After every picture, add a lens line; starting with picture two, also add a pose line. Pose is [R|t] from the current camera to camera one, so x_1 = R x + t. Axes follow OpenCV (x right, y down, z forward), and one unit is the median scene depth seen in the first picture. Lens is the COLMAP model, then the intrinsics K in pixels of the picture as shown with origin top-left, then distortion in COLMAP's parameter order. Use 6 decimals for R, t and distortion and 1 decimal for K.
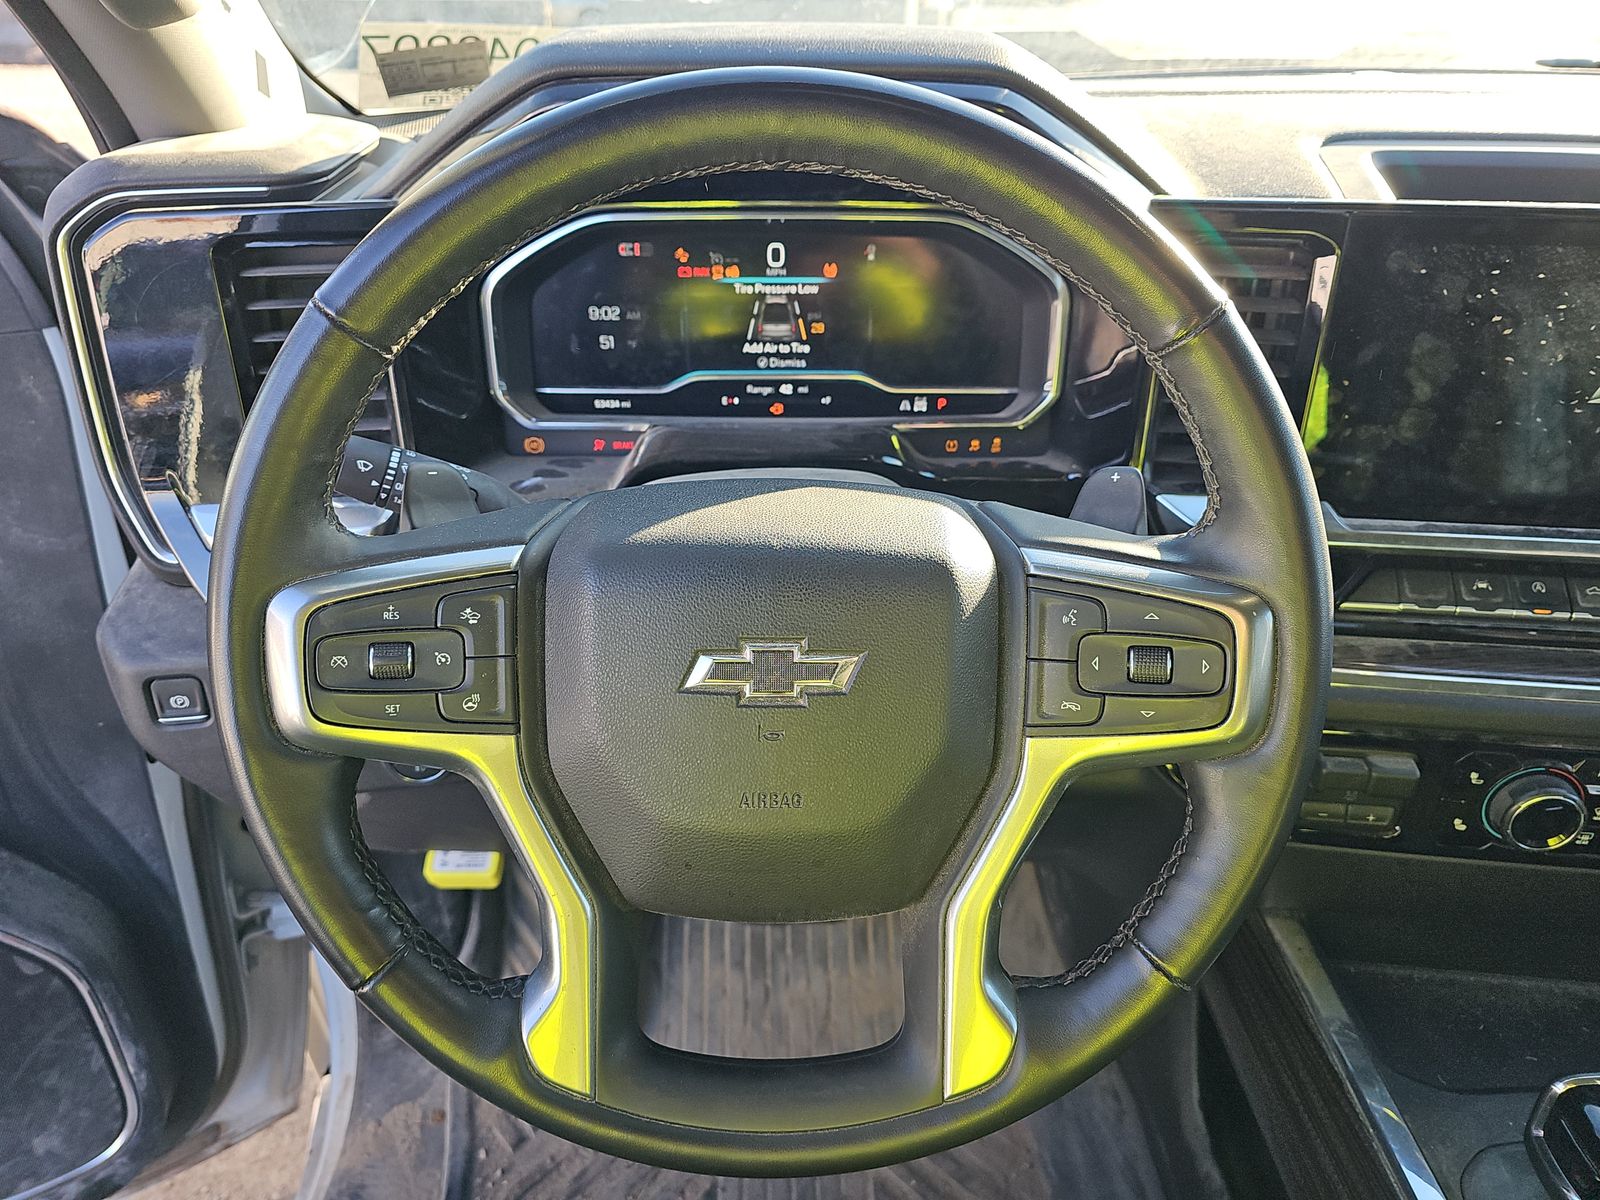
lens RADIAL K [[1093.1, 0, 800.0], [0, 1093.1, 600.0], [0, 0, 1]] dist [0.018529, -0.023717]
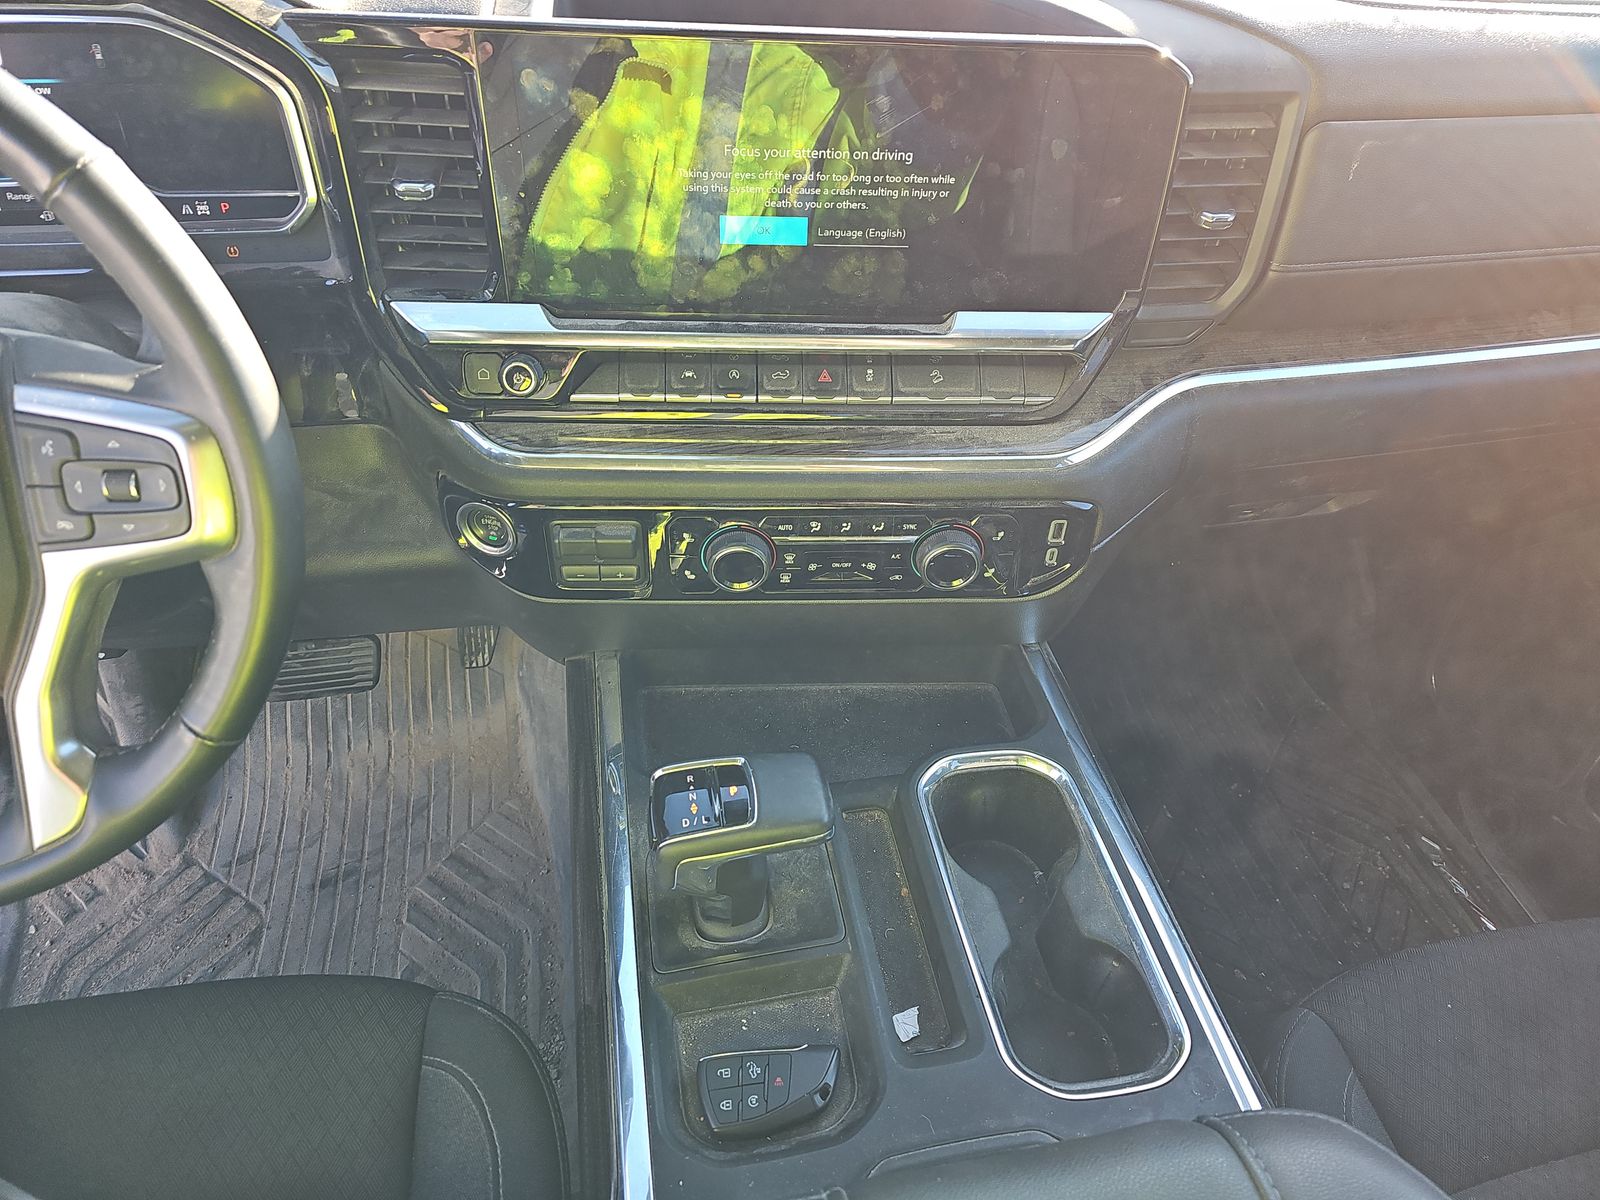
lens RADIAL K [[1067.1, 0, 800.0], [0, 1067.1, 600.0], [0, 0, 1]] dist [0.055393, -0.047391]
pose [[0.980467, -0.086589, 0.176597, 0.505985], [0.045017, 0.972839, 0.227063, -0.032387], [-0.191462, -0.214678, 0.957735, -0.167617]]
